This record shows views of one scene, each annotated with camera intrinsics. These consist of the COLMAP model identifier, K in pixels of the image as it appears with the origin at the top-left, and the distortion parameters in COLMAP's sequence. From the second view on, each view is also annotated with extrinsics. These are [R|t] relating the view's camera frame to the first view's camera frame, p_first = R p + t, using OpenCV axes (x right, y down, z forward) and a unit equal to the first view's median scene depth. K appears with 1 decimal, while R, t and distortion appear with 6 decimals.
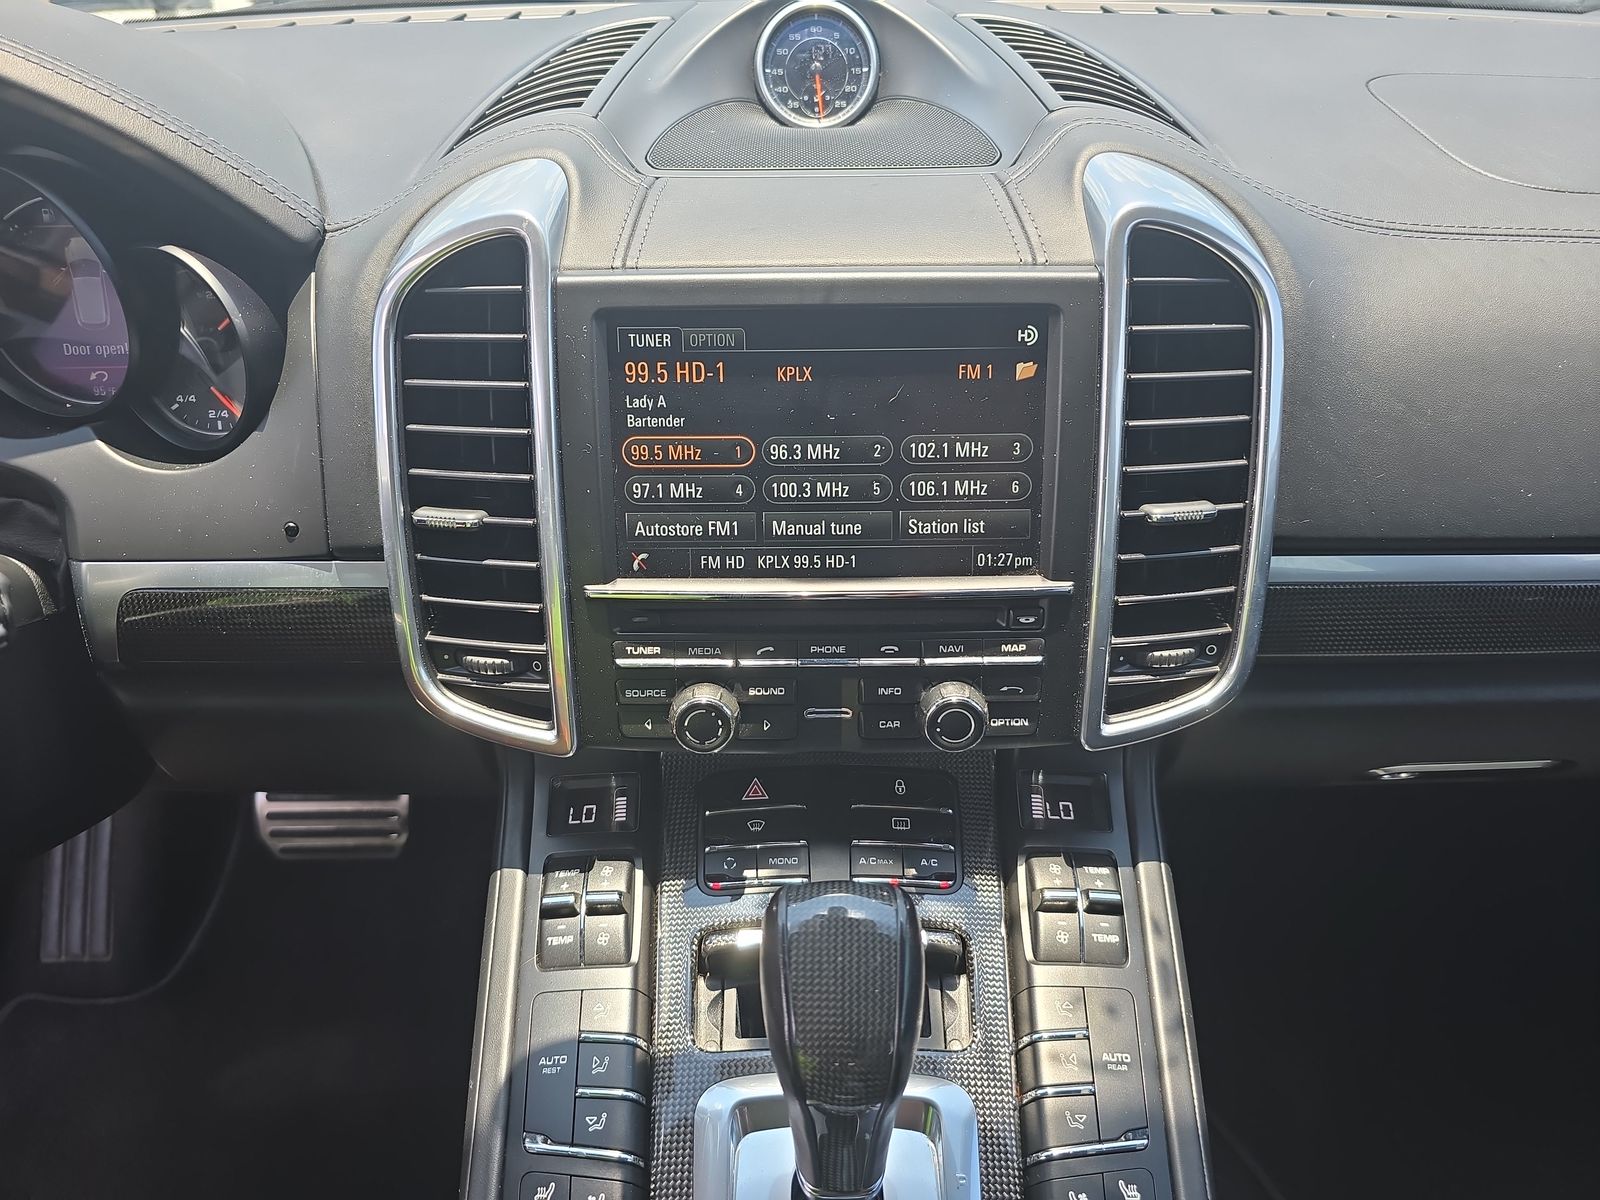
lens RADIAL K [[1030.9, 0, 800.0], [0, 1030.9, 600.0], [0, 0, 1]] dist [0.008140, -0.001729]
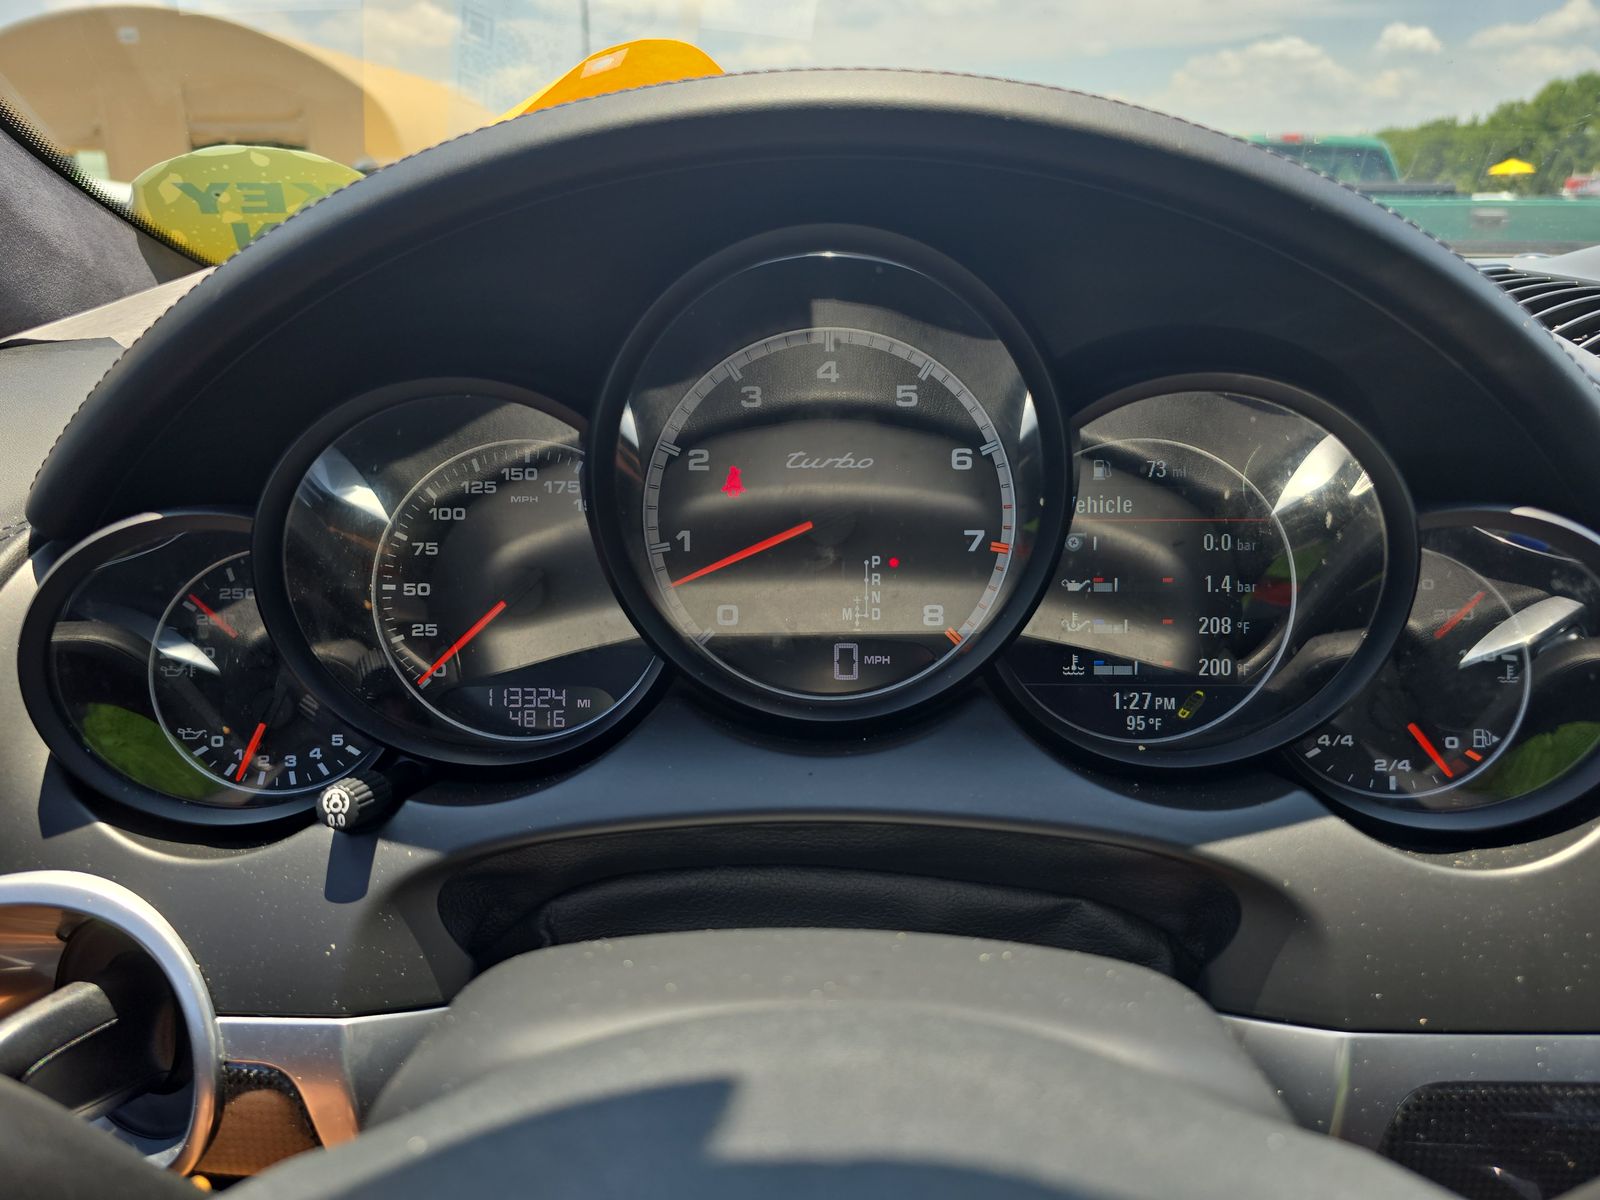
lens RADIAL K [[1030.9, 0, 800.0], [0, 1030.9, 600.0], [0, 0, 1]] dist [0.008140, -0.001729]
pose [[0.999121, 0.010318, -0.040618, -1.037689], [-0.020790, 0.963578, -0.266619, -0.116898], [0.036388, 0.267230, 0.962946, 0.403441]]
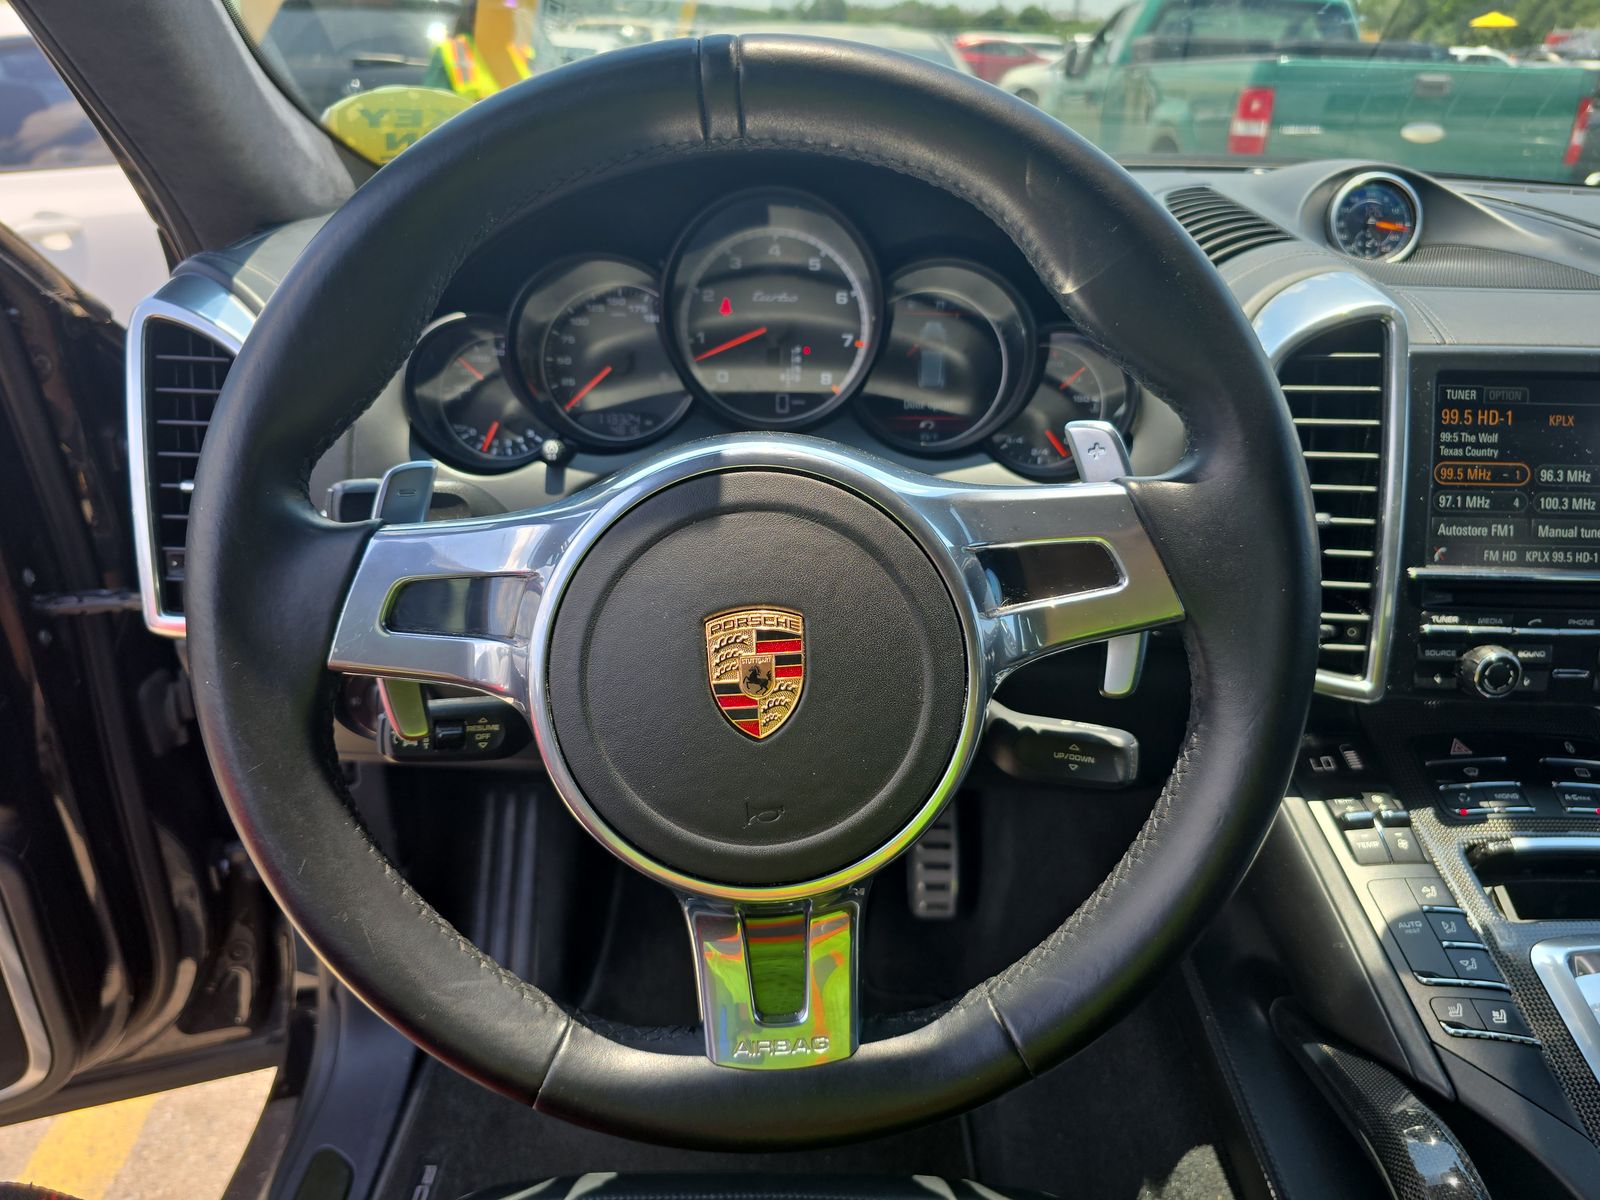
lens RADIAL K [[1030.9, 0, 800.0], [0, 1030.9, 600.0], [0, 0, 1]] dist [0.008140, -0.001729]
pose [[0.999686, 0.024457, 0.005494, -1.008321], [-0.023448, 0.989870, -0.140025, 0.234445], [-0.008863, 0.139853, 0.990133, -0.333463]]
